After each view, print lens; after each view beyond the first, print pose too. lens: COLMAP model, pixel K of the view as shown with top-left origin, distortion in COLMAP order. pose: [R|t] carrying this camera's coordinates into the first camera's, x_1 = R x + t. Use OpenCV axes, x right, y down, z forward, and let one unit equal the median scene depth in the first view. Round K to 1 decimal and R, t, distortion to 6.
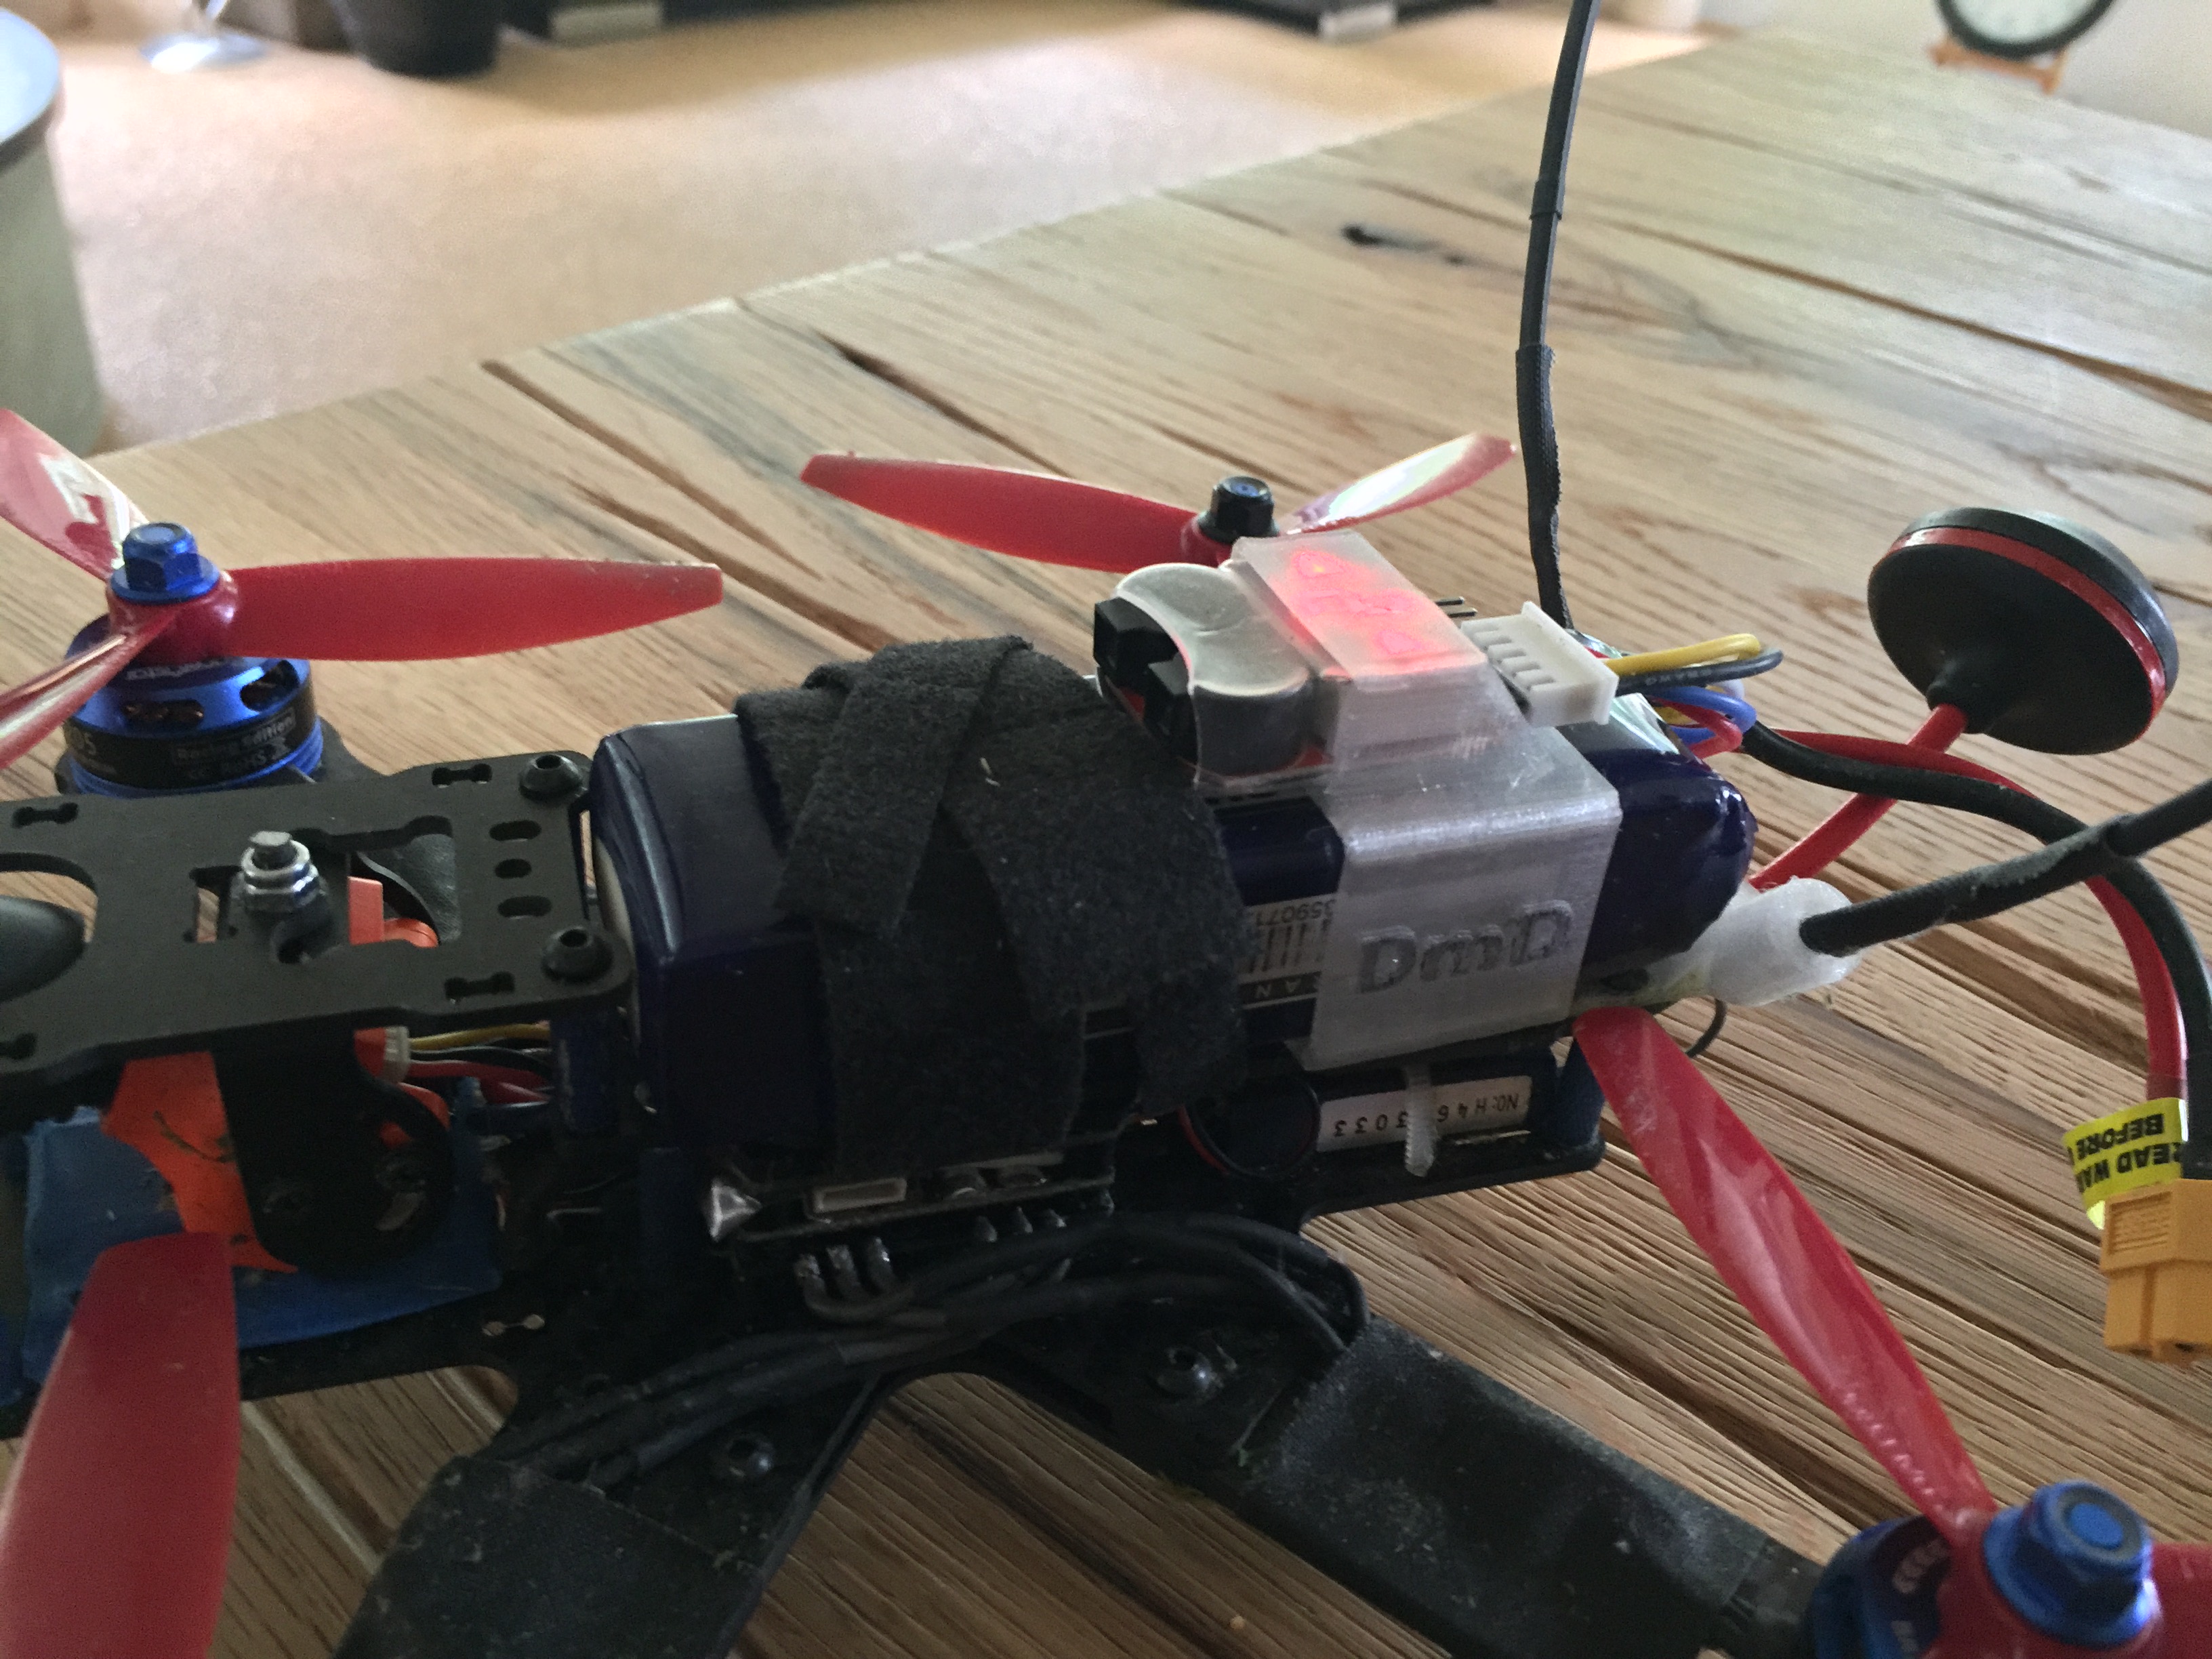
lens RADIAL K [[1959.2, 0, 1106.0], [0, 1959.2, 829.5], [0, 0, 1]] dist [0.089796, -0.172631]
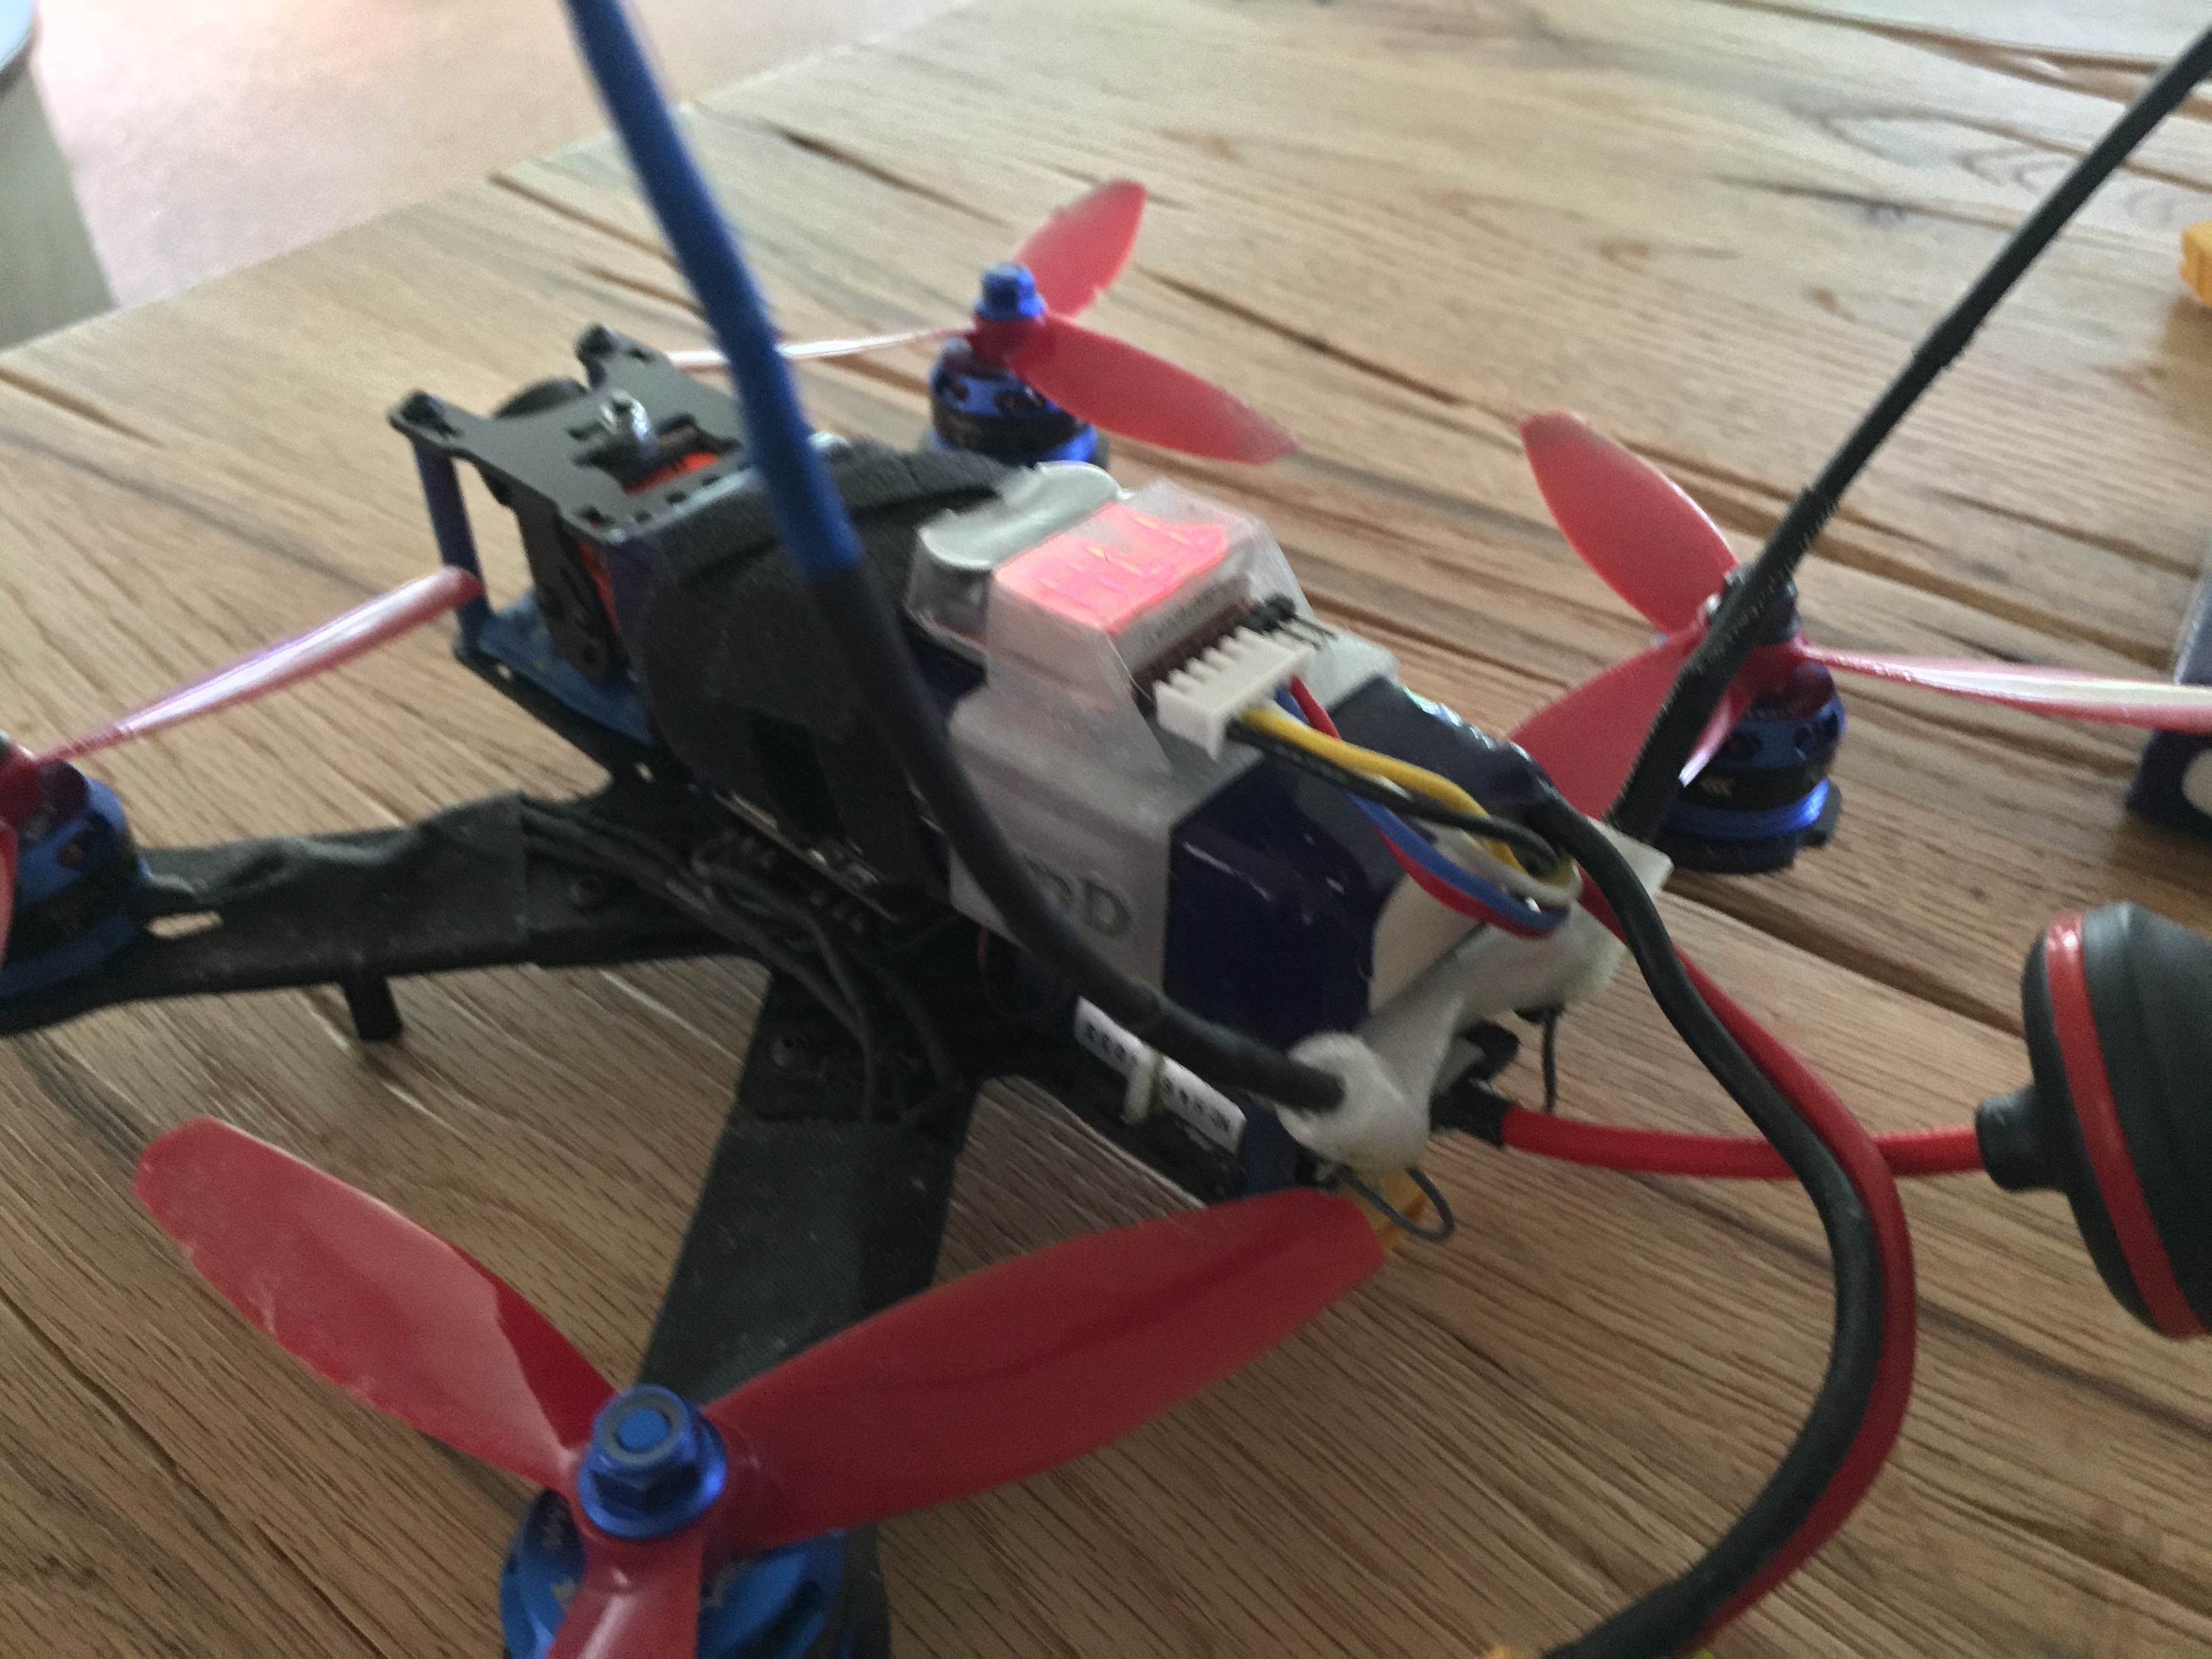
lens RADIAL K [[1959.2, 0, 1106.0], [0, 1959.2, 829.5], [0, 0, 1]] dist [0.089796, -0.172631]
pose [[0.993979, -0.104812, -0.031937, 0.046588], [0.107164, 0.990684, 0.084031, 0.082556], [0.022832, -0.086947, 0.995951, -0.191491]]
